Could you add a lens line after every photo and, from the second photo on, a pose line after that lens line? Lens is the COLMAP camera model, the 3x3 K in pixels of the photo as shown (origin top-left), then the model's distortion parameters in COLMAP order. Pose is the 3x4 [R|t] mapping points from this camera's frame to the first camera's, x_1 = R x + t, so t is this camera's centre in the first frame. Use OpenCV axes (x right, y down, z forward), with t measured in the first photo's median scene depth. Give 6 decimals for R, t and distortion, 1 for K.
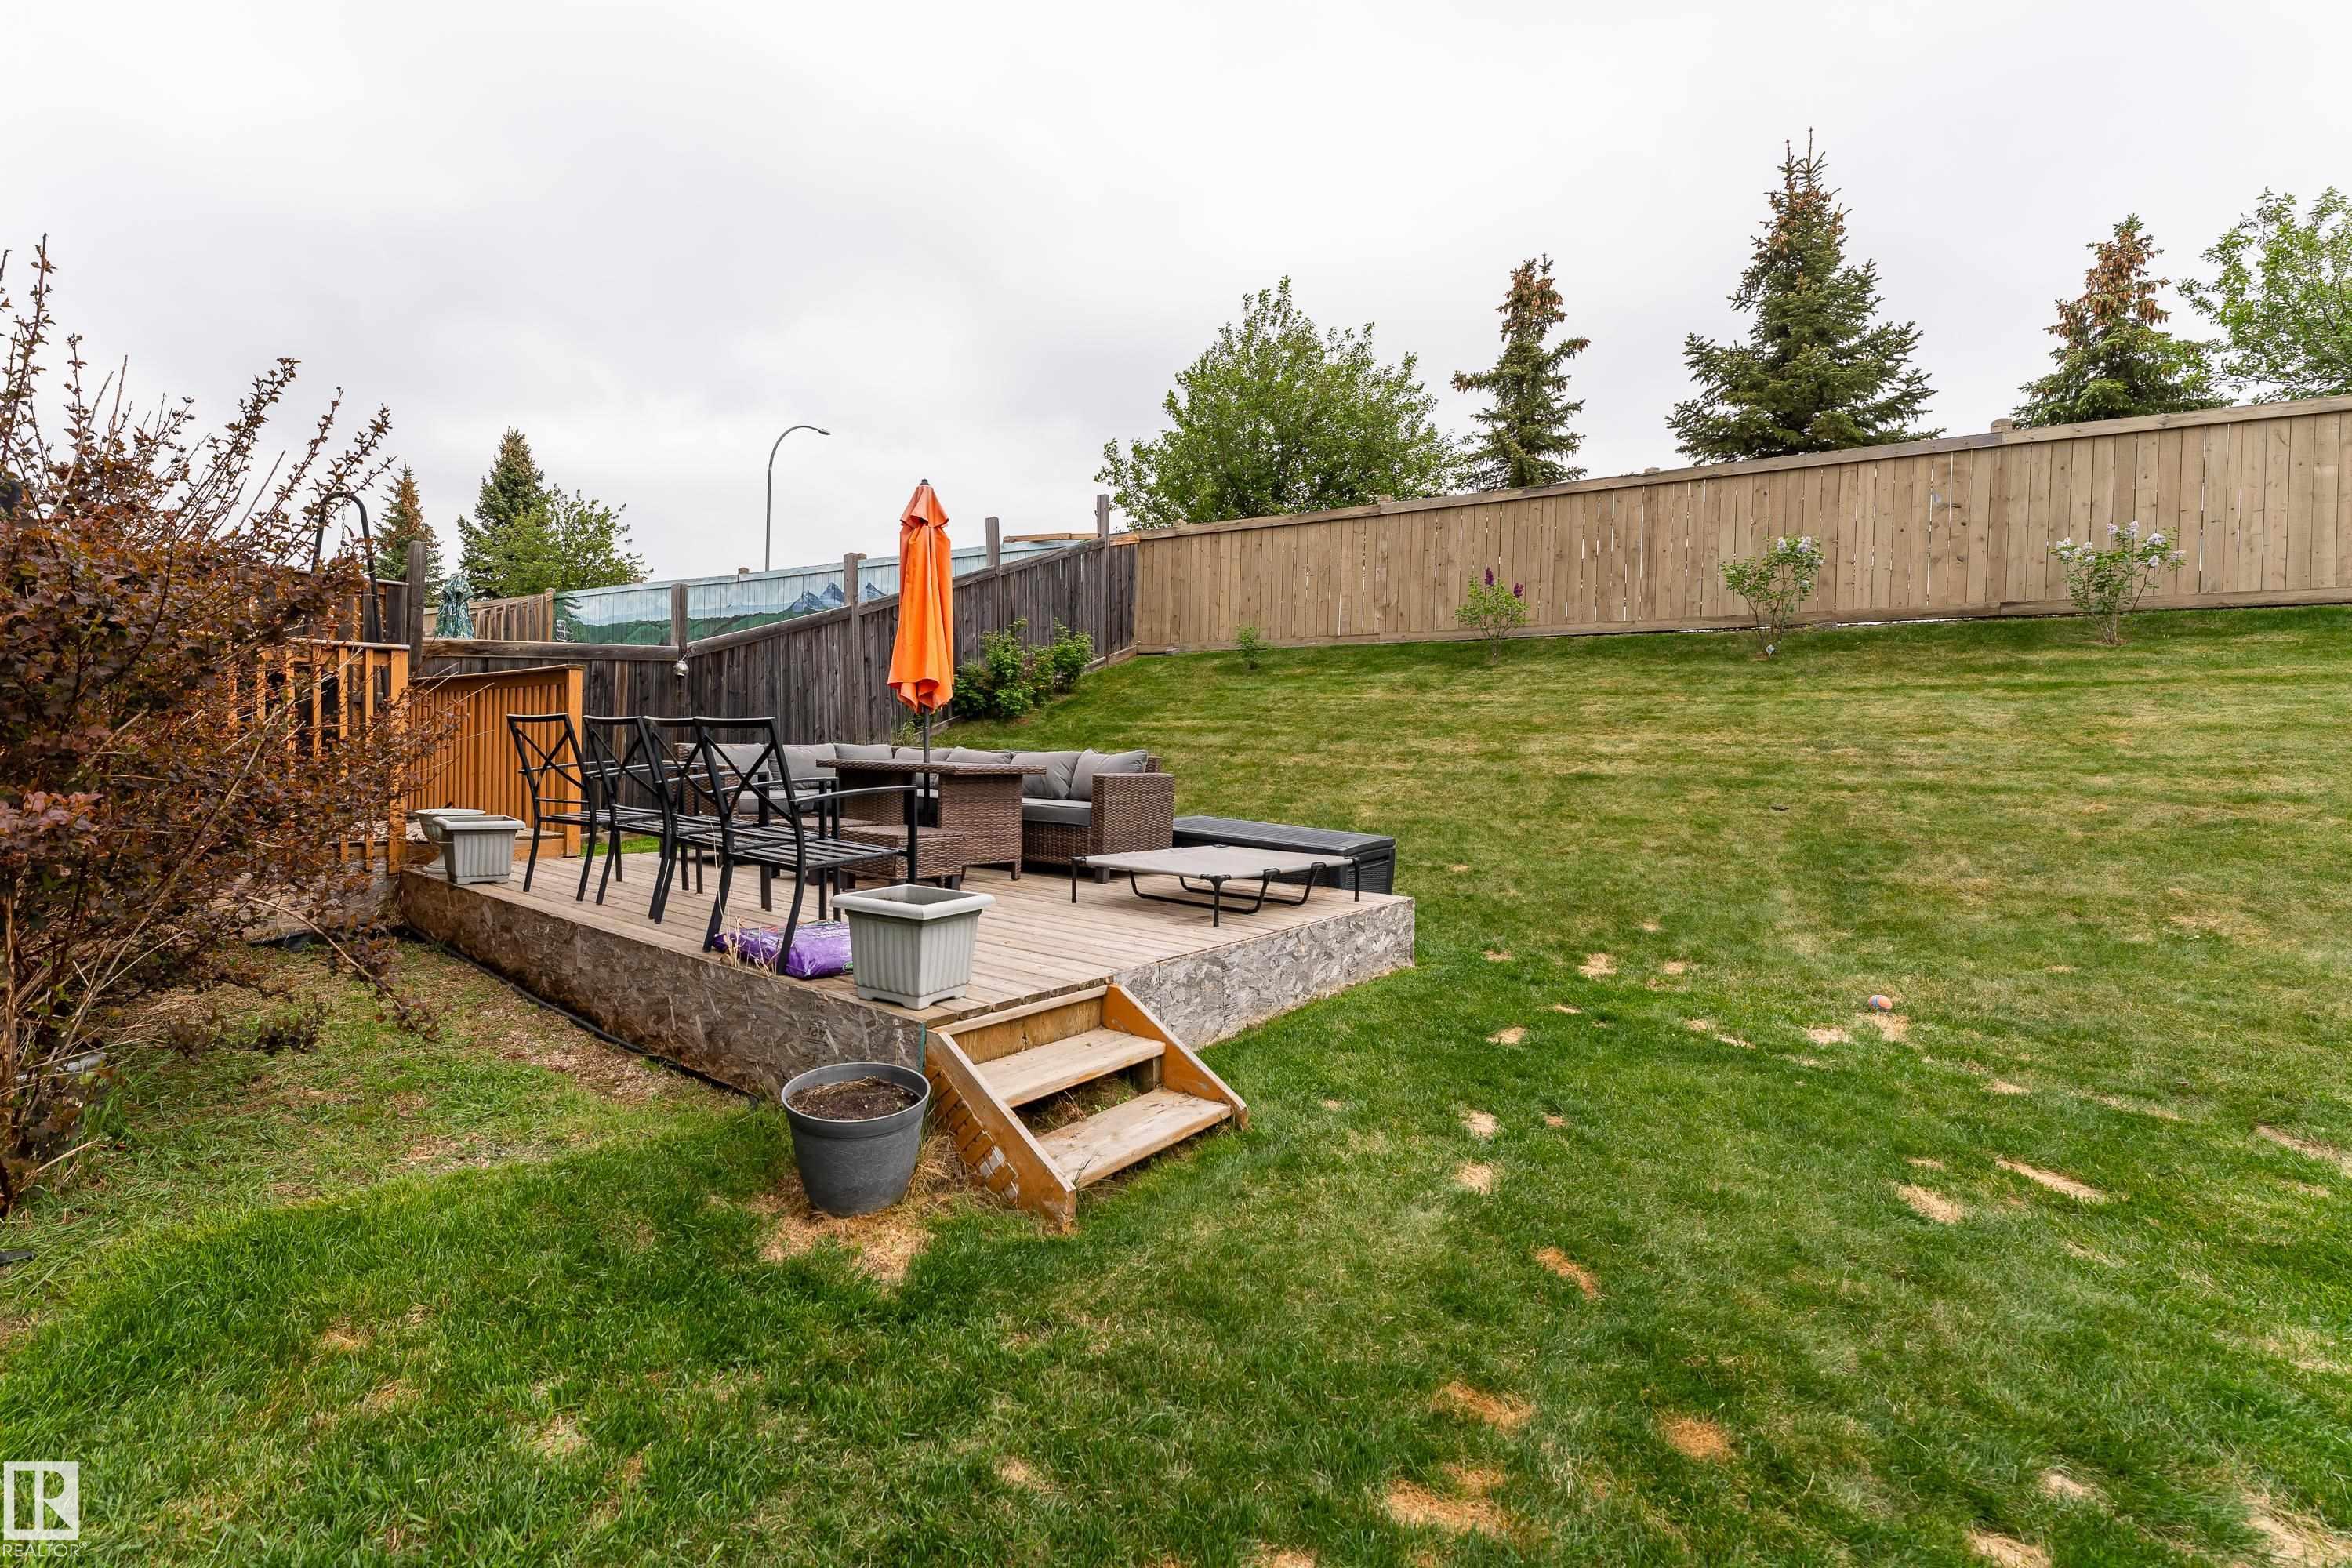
lens RADIAL K [[1061.2, 0, 1063.0], [0, 1061.2, 755.8], [0, 0, 1]] dist [0.000689, 0.000048]
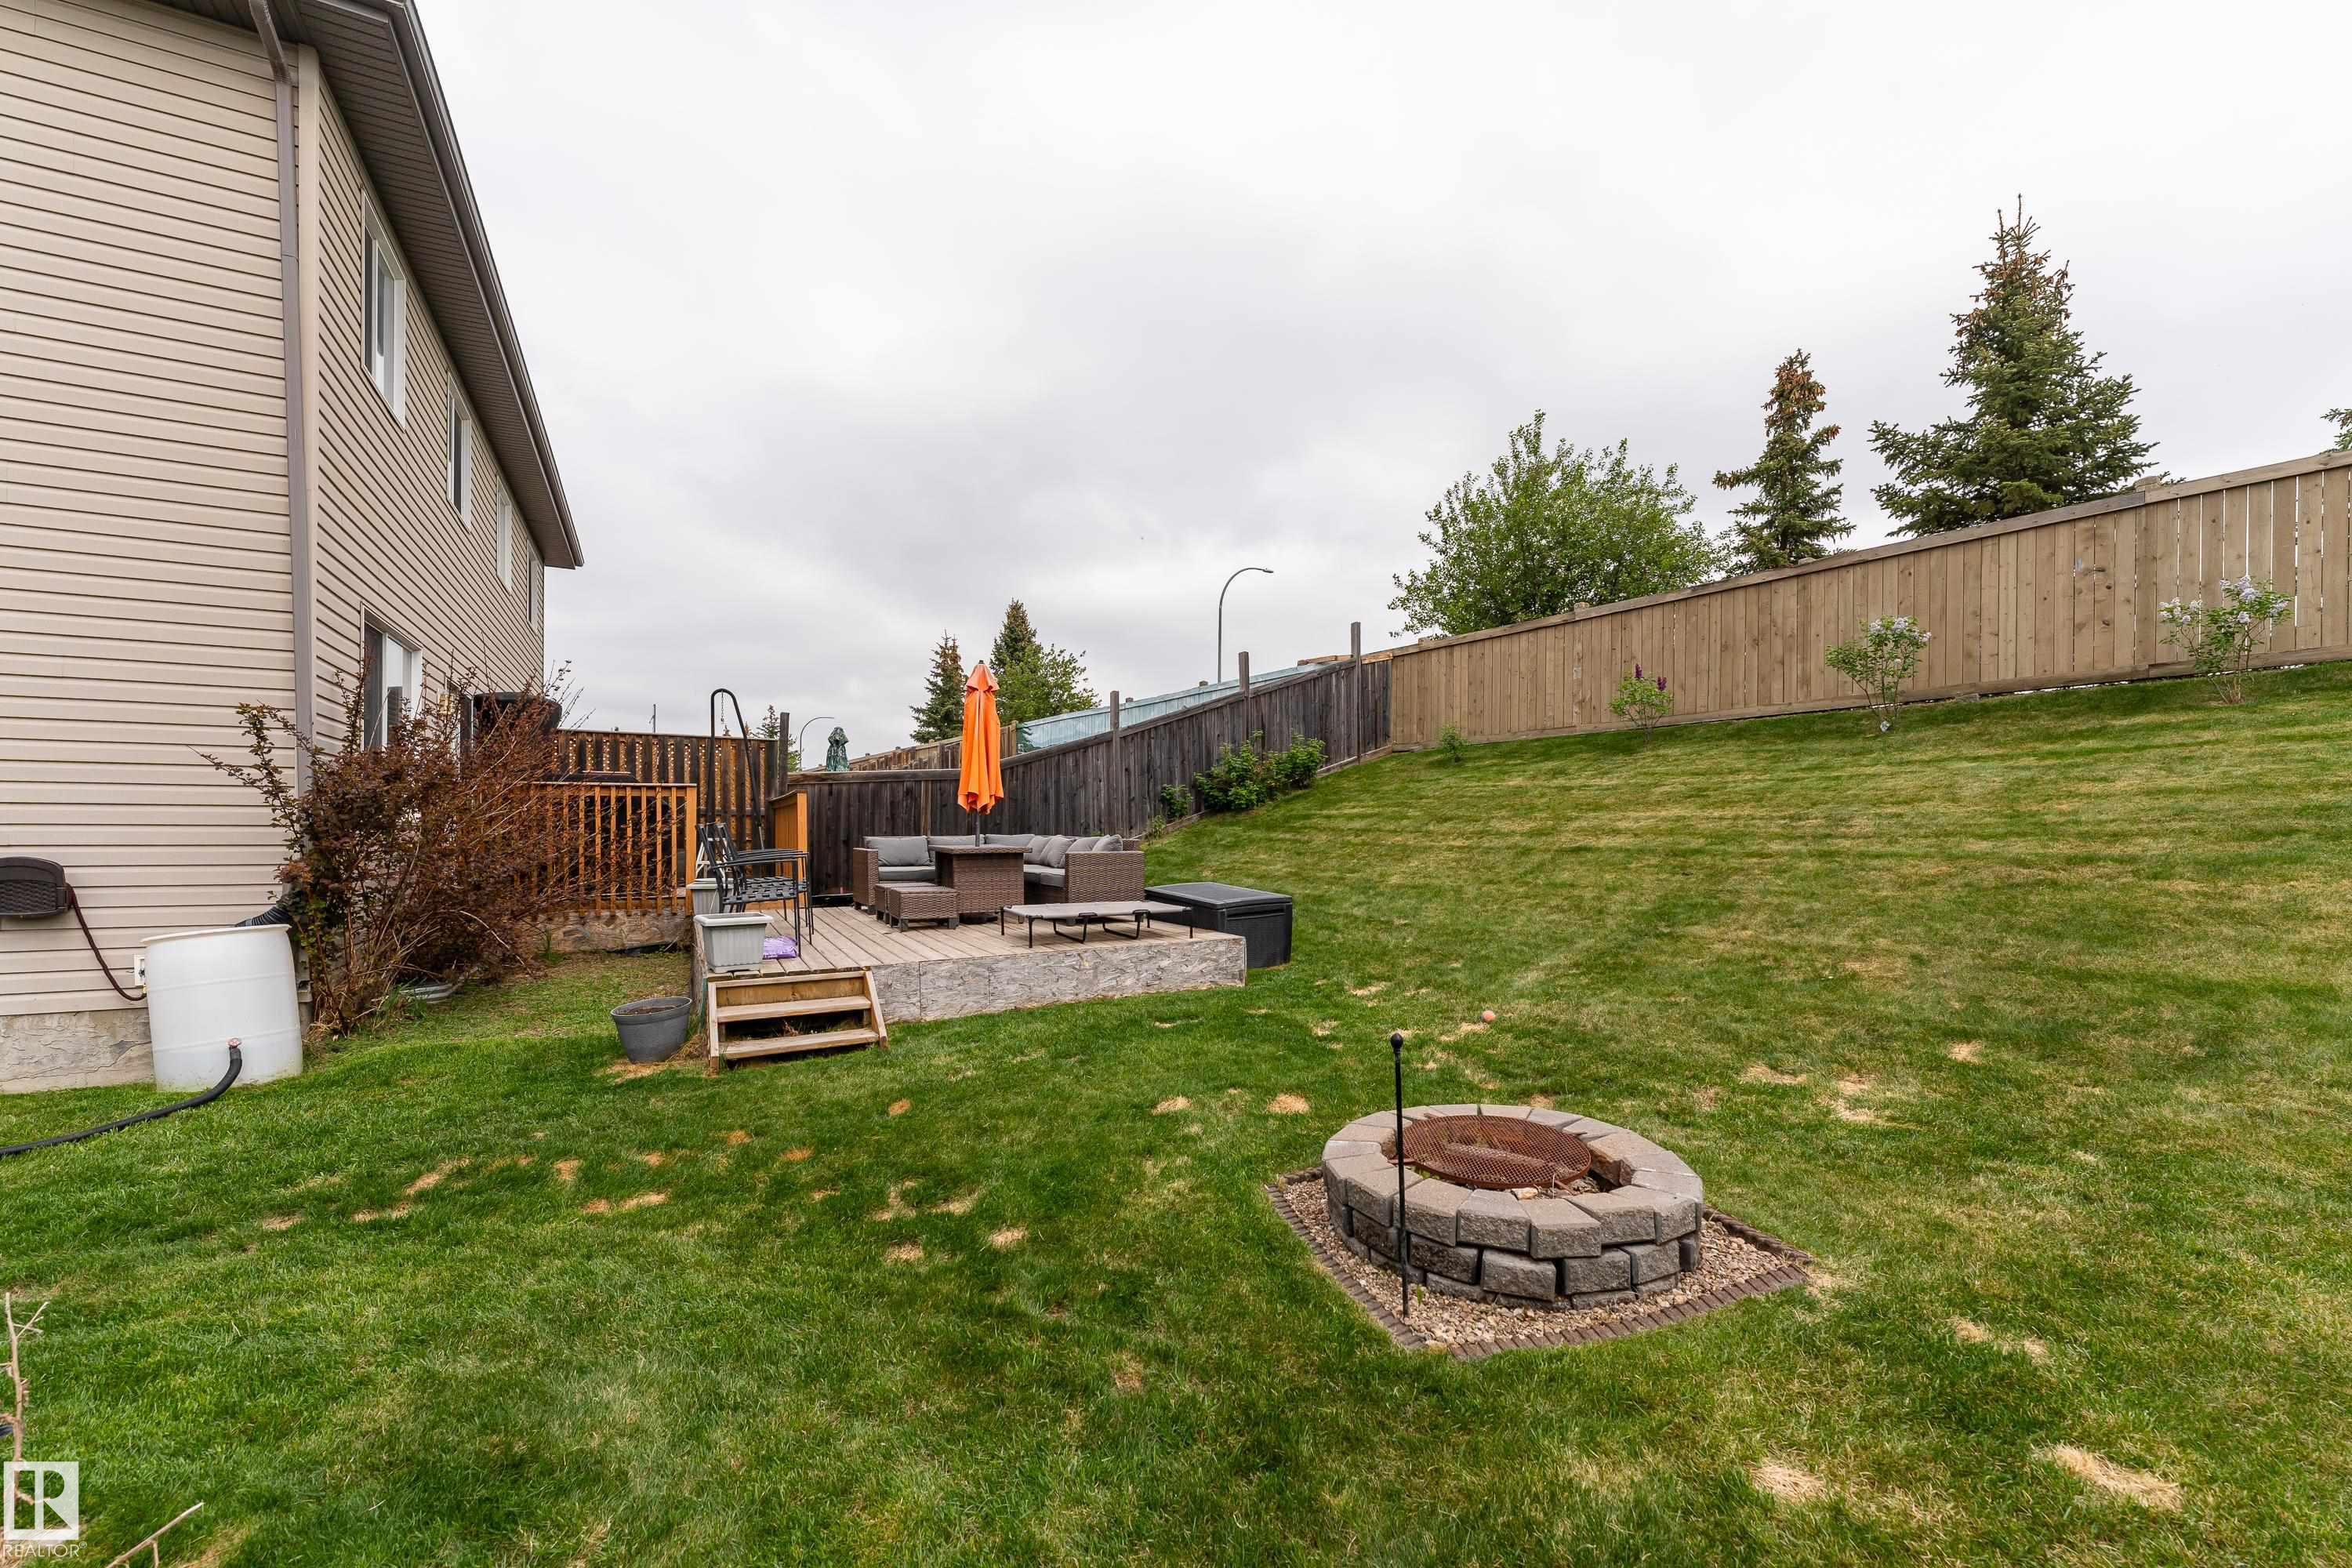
lens RADIAL K [[968.4, 0, 1270.2], [0, 968.4, 830.5], [0, 0, 1]] dist [0.000249, -0.000100]
pose [[0.947579, -0.022092, -0.318758, 0.333769], [0.018760, 0.999733, -0.013518, 0.004652], [0.318971, 0.006830, 0.947740, -0.086609]]
